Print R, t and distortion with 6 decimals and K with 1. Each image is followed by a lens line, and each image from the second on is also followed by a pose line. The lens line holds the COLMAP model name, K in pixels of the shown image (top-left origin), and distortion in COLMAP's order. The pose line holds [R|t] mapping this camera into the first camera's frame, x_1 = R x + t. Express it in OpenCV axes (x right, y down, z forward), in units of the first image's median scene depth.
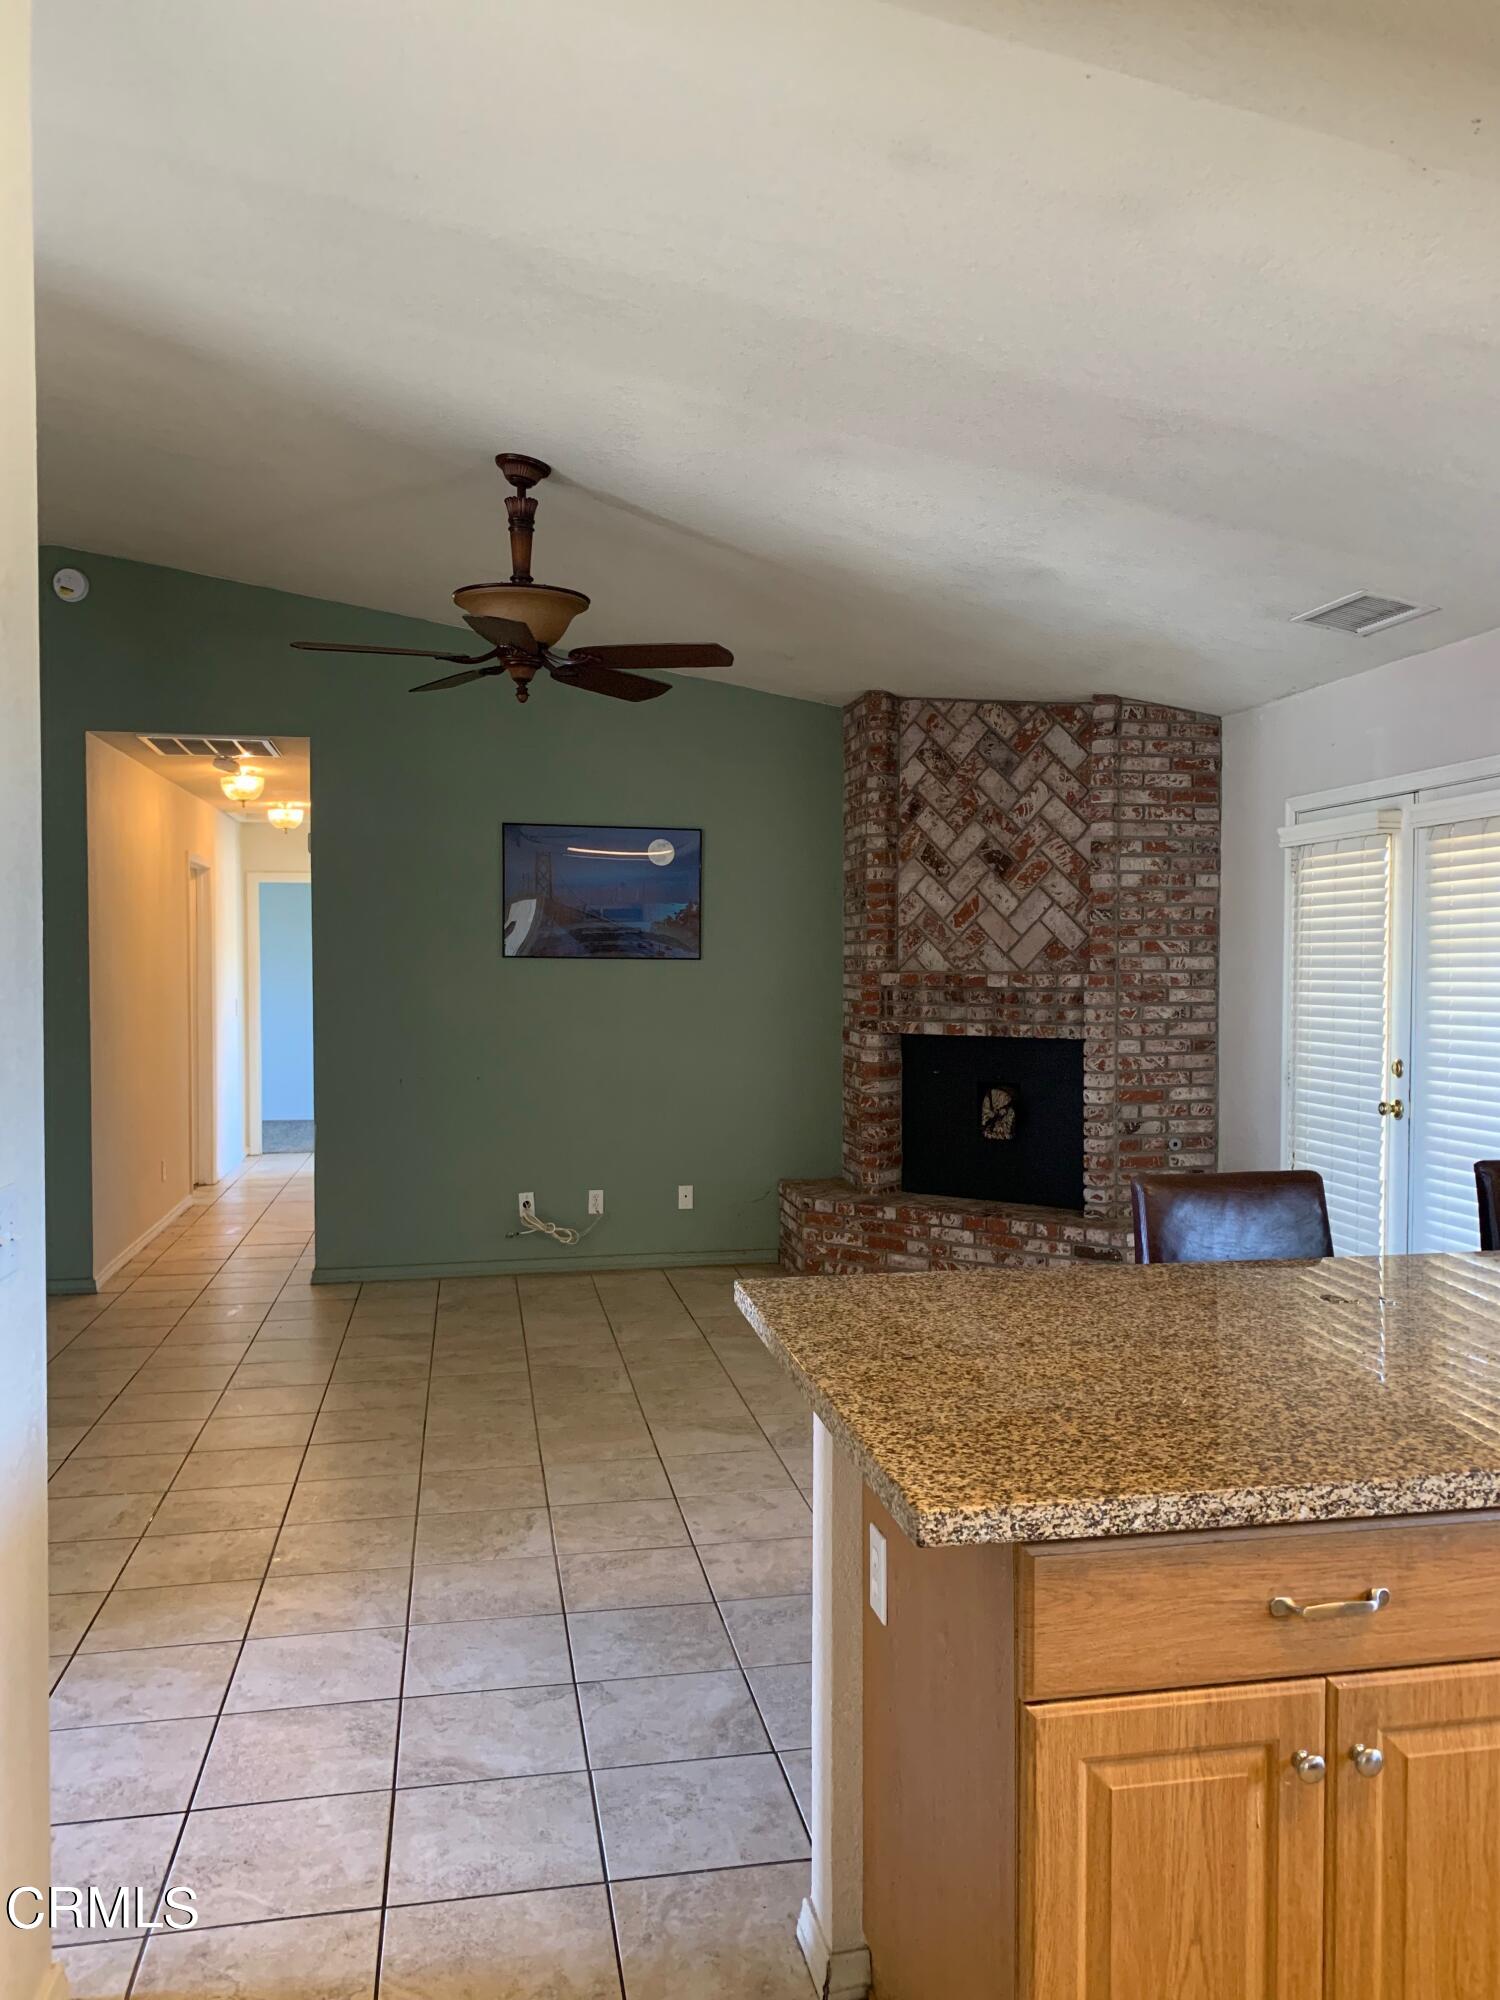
lens RADIAL K [[1538.0, 0, 758.7], [0, 1538.0, 1010.3], [0, 0, 1]] dist [0.182679, -0.407258]
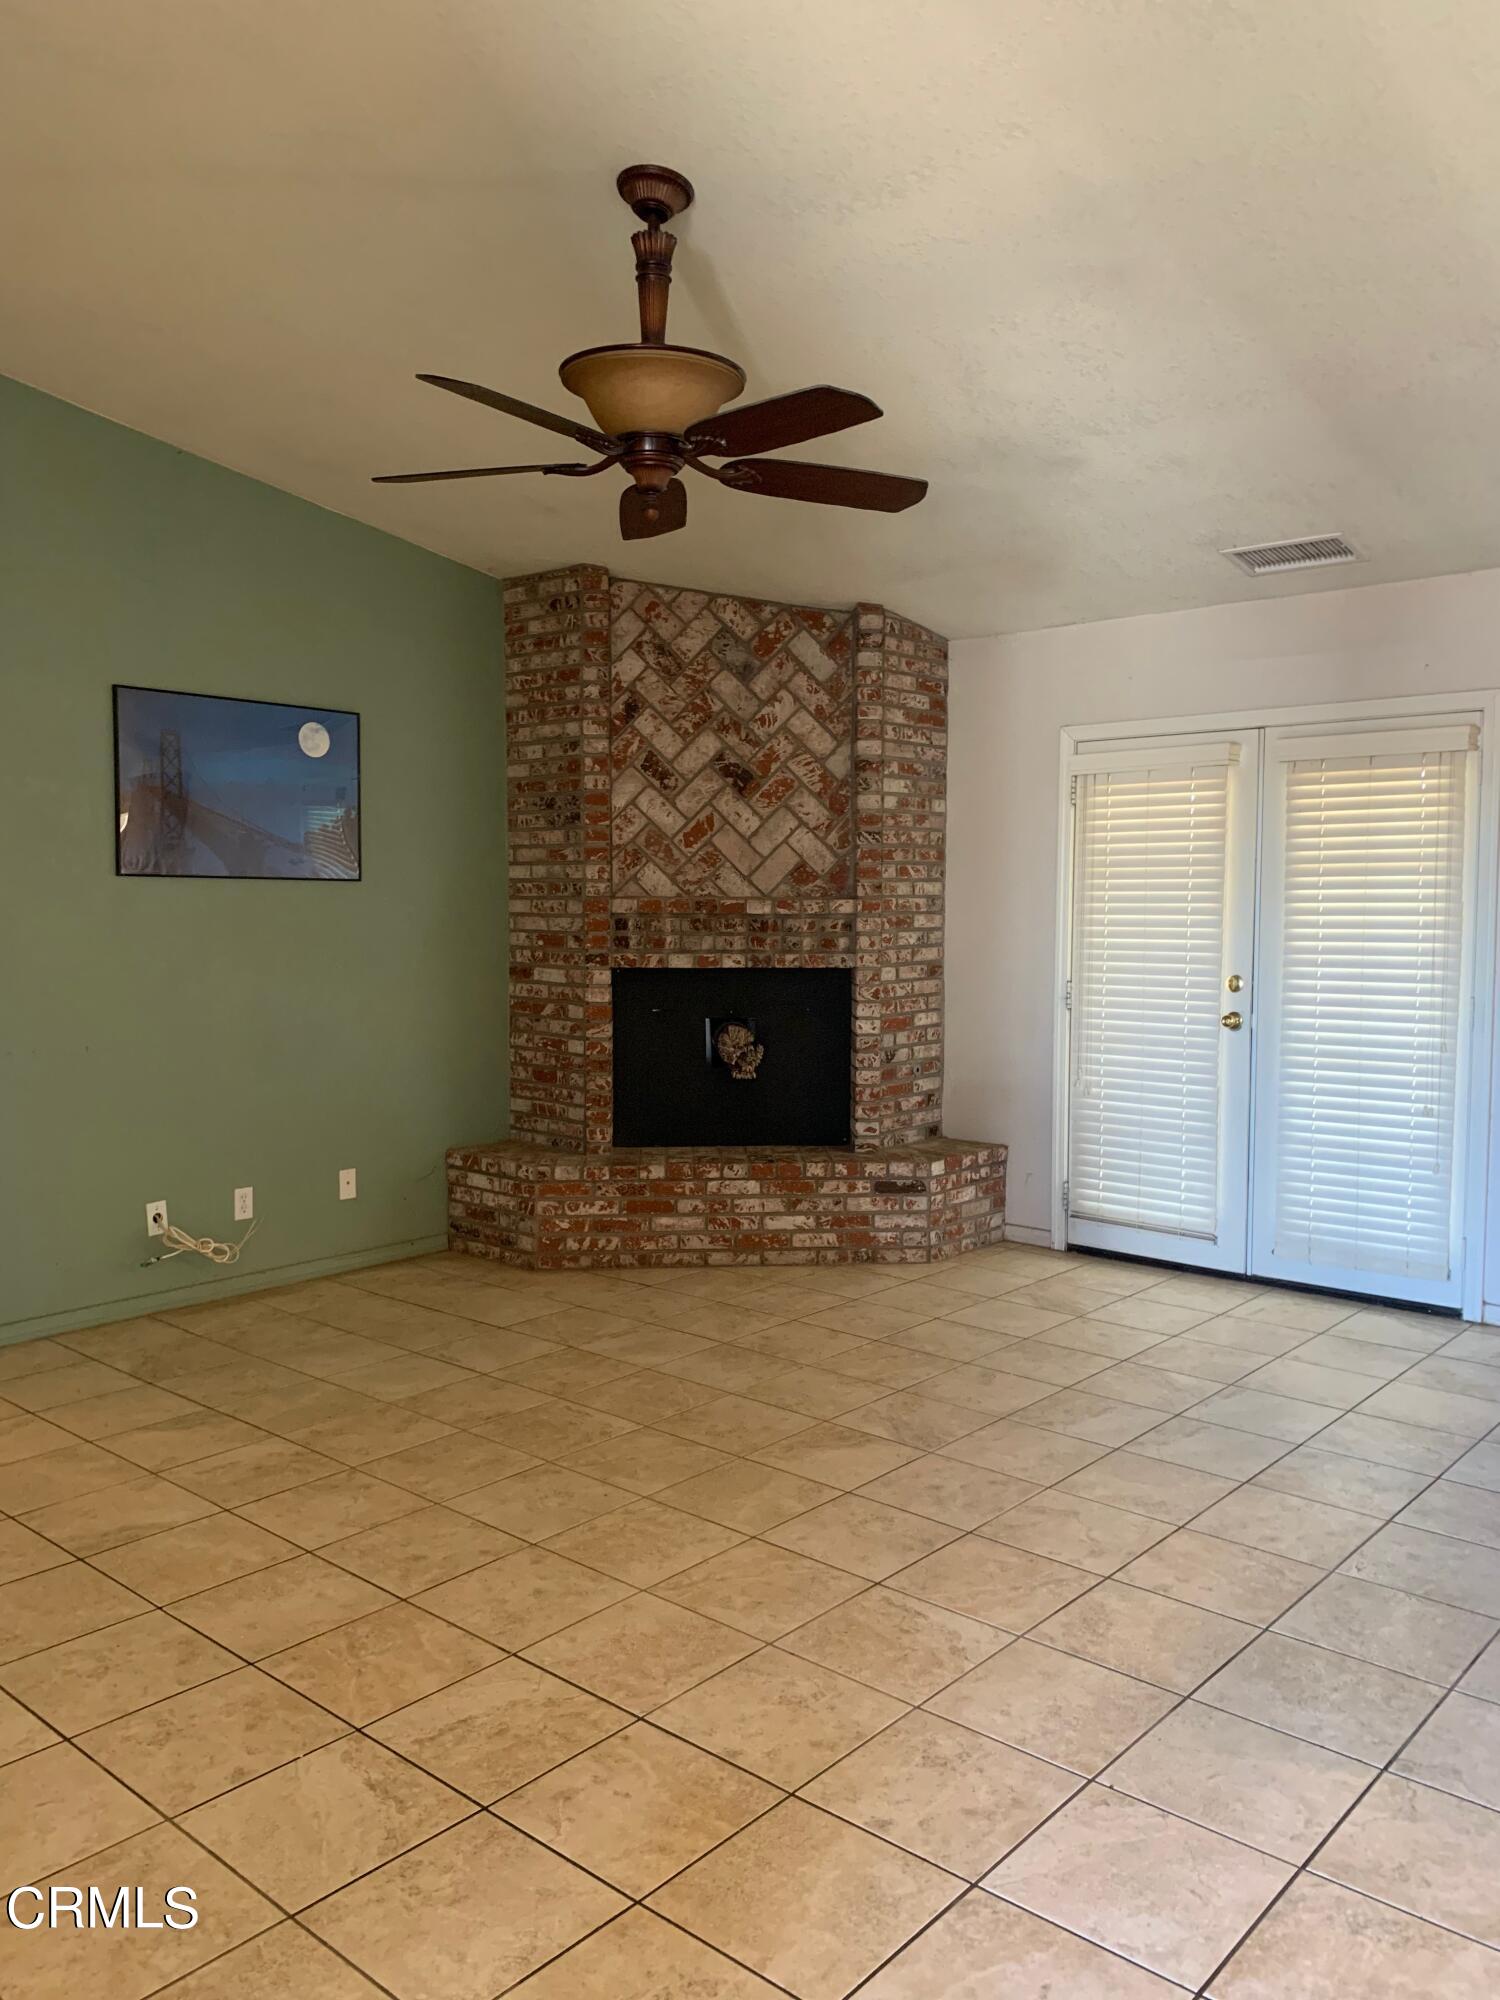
lens RADIAL K [[1538.0, 0, 758.7], [0, 1538.0, 1010.3], [0, 0, 1]] dist [0.182679, -0.407258]
pose [[0.785341, -0.044484, 0.617463, -0.414962], [0.018128, 0.998640, 0.048889, -0.002486], [-0.618798, -0.027201, 0.785079, 0.280898]]
